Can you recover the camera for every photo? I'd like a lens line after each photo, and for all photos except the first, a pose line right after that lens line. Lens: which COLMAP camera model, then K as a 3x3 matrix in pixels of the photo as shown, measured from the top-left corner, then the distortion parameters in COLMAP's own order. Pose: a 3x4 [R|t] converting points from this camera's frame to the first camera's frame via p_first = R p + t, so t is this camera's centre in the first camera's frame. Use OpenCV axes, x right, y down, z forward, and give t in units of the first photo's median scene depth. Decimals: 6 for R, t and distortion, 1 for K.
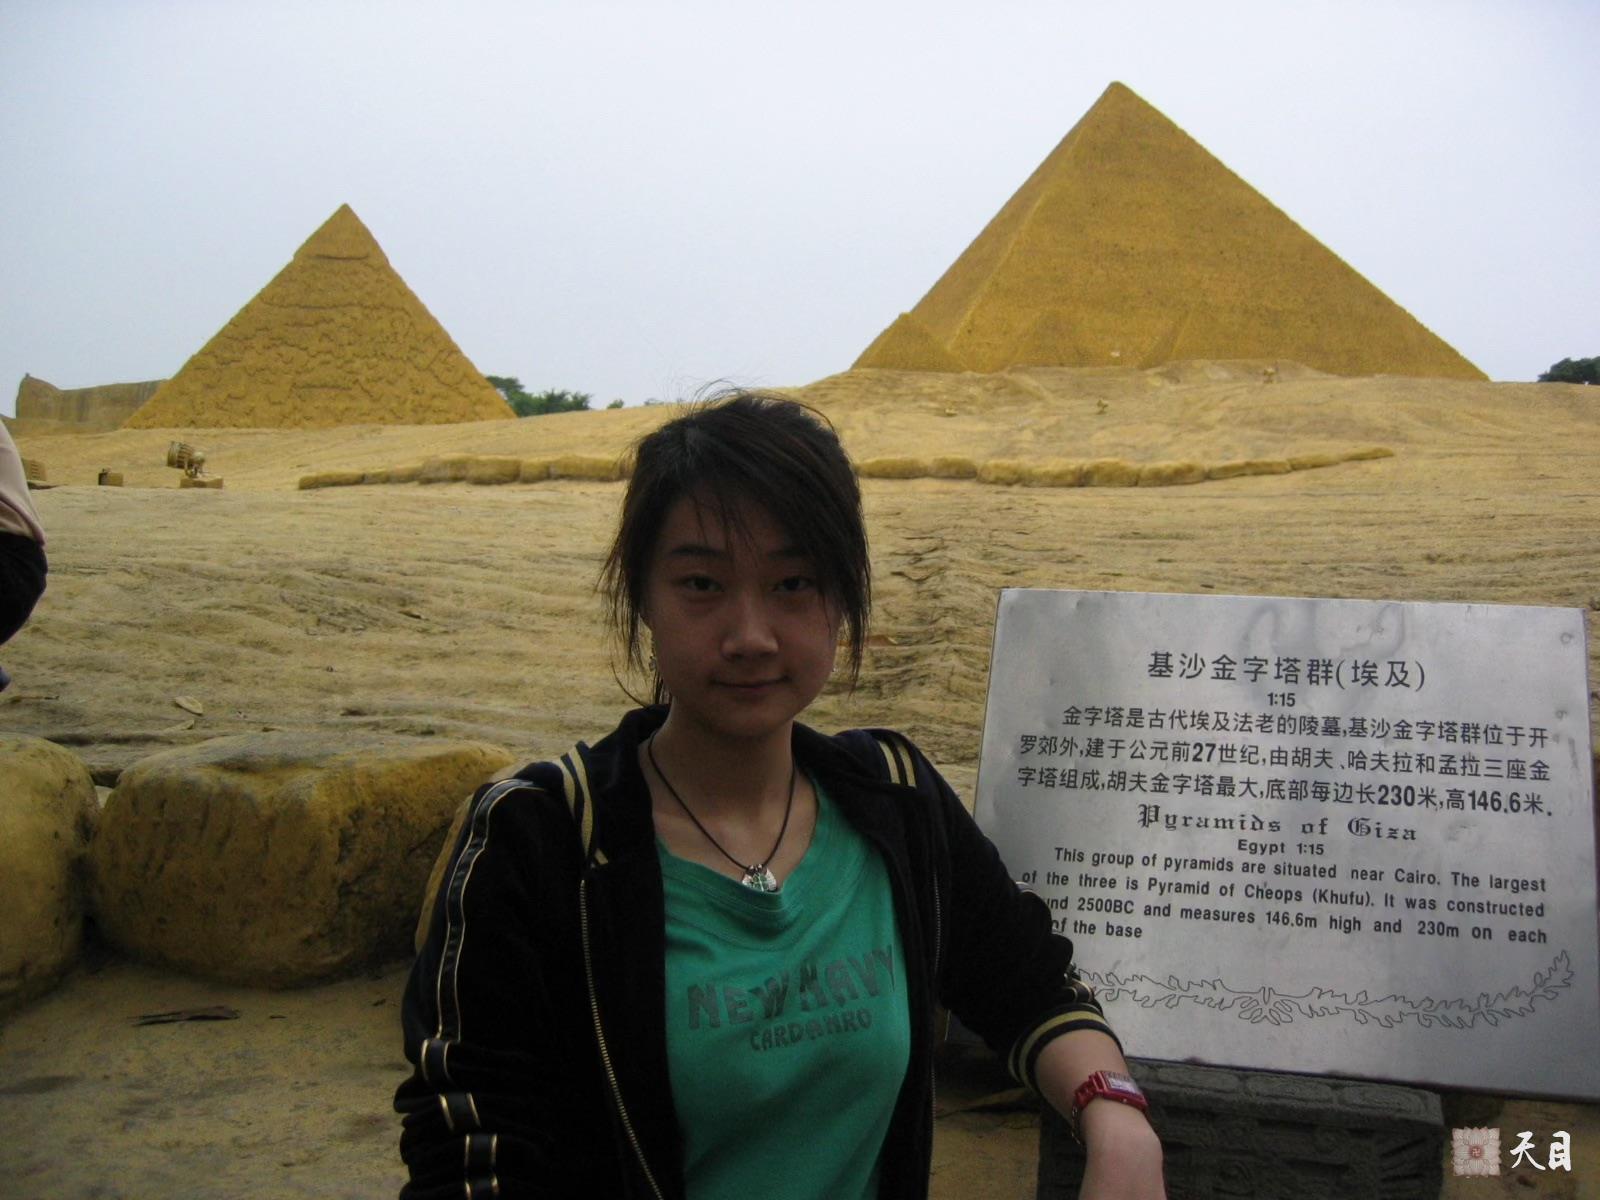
lens RADIAL K [[1731.6, 0, 800.0], [0, 1731.6, 600.0], [0, 0, 1]] dist [-0.100801, 0.047390]
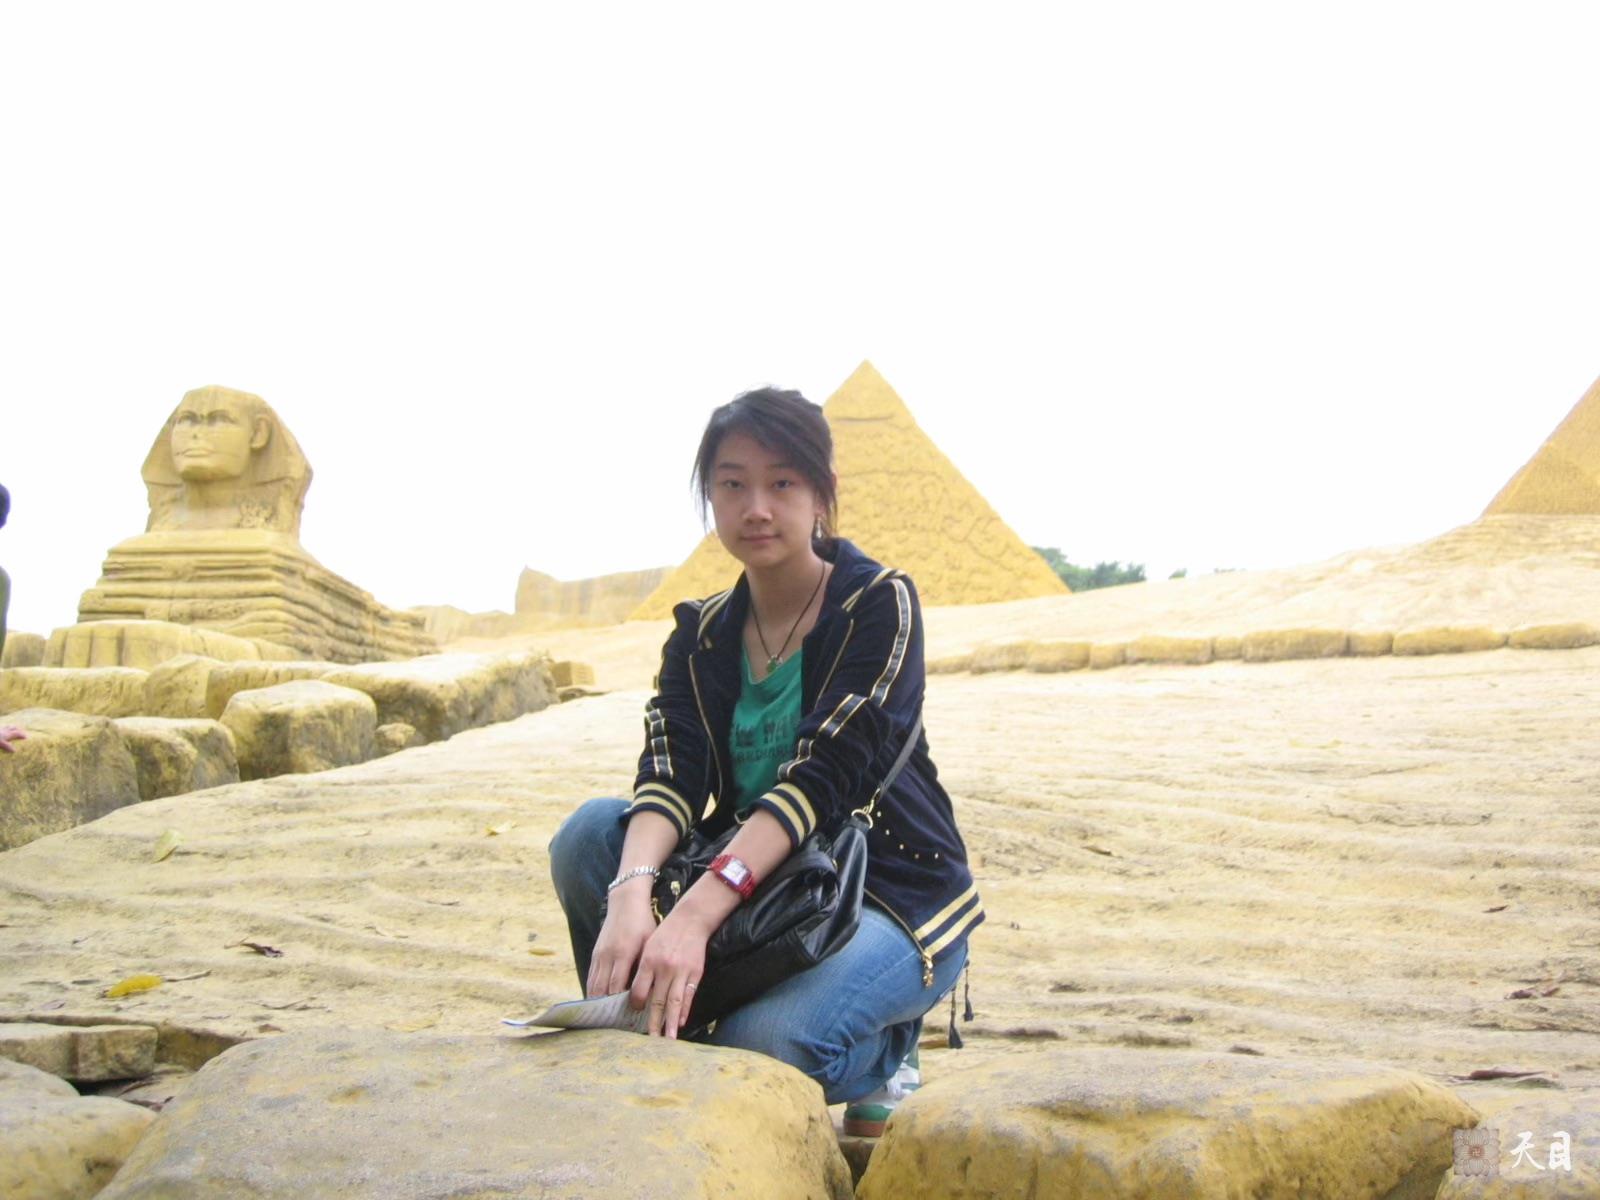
lens RADIAL K [[2022.9, 0, 800.0], [0, 2022.9, 600.0], [0, 0, 1]] dist [-0.135425, 0.090262]
pose [[0.958545, -0.041617, -0.281886, -0.081387], [0.013071, 0.994657, -0.102404, -0.010998], [0.284642, 0.094474, 0.953967, 0.073925]]
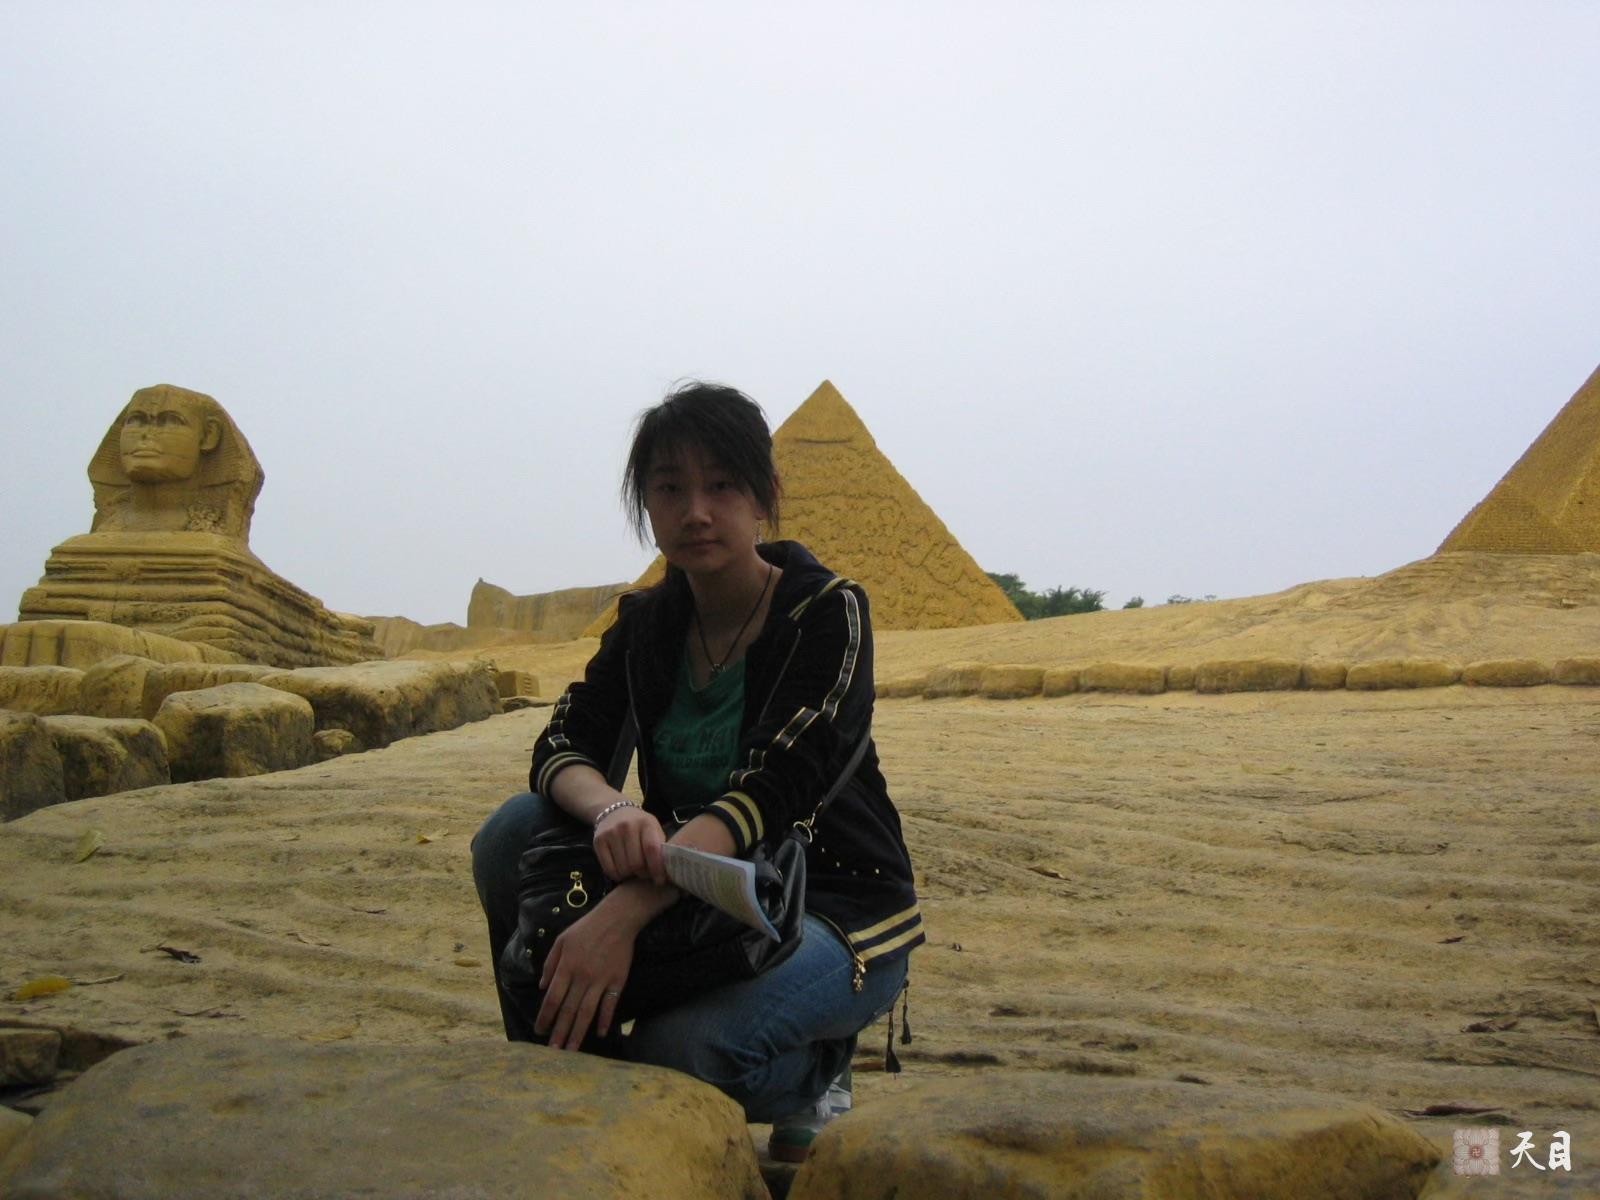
lens RADIAL K [[2022.9, 0, 800.0], [0, 2022.9, 600.0], [0, 0, 1]] dist [-0.135425, 0.090262]
pose [[0.965255, -0.020765, -0.260484, -0.083651], [-0.009305, 0.993474, -0.113676, -0.007572], [0.261144, 0.112150, 0.958763, 0.096299]]
